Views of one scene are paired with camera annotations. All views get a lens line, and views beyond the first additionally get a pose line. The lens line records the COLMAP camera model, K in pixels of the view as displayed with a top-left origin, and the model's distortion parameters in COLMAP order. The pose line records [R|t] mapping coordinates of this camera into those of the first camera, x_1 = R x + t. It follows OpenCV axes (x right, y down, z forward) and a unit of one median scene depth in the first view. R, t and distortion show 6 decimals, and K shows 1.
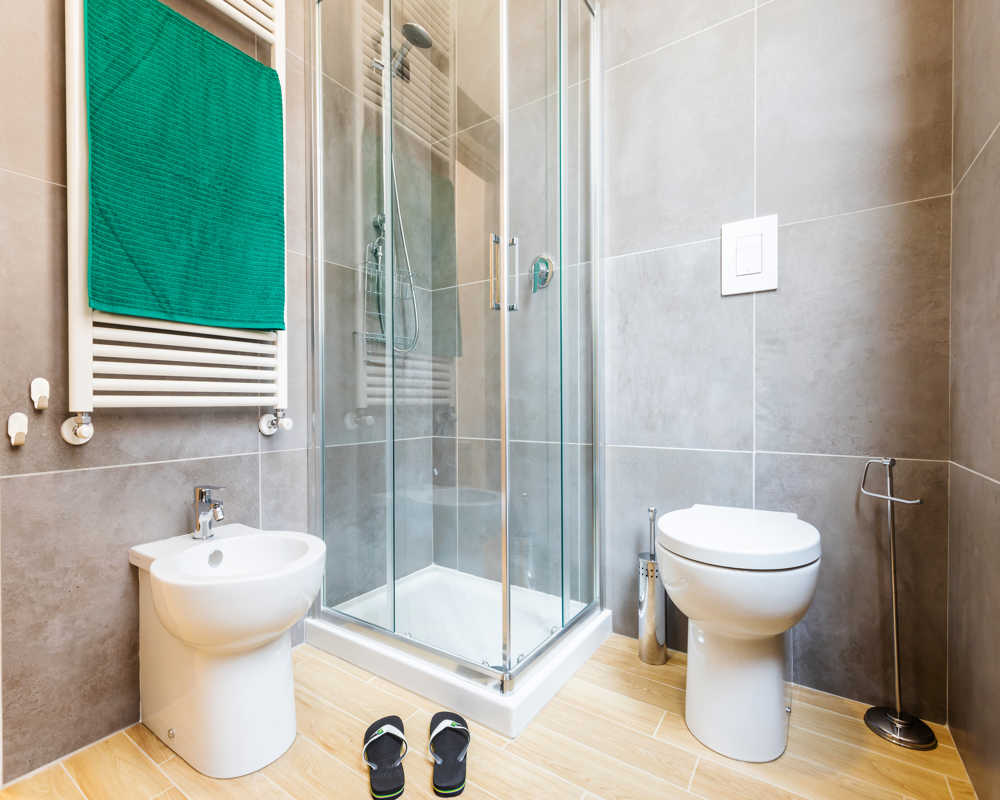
lens RADIAL K [[455.4, 0, 502.4], [0, 455.4, 408.3], [0, 0, 1]] dist [0.003186, 0.000512]
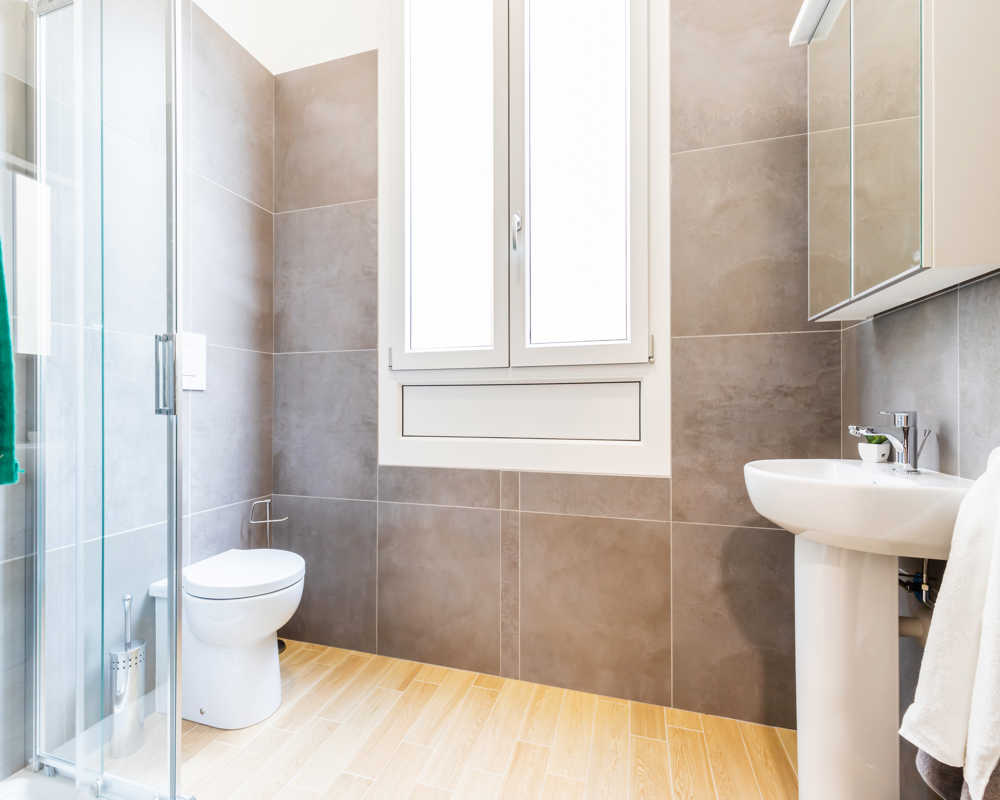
lens RADIAL K [[455.4, 0, 502.4], [0, 455.4, 408.3], [0, 0, 1]] dist [0.003186, 0.000512]
pose [[-0.294266, 0.001886, 0.955722, -1.029029], [0.005196, 0.999986, -0.000373, -0.220159], [-0.955710, 0.004856, -0.294271, 0.603569]]
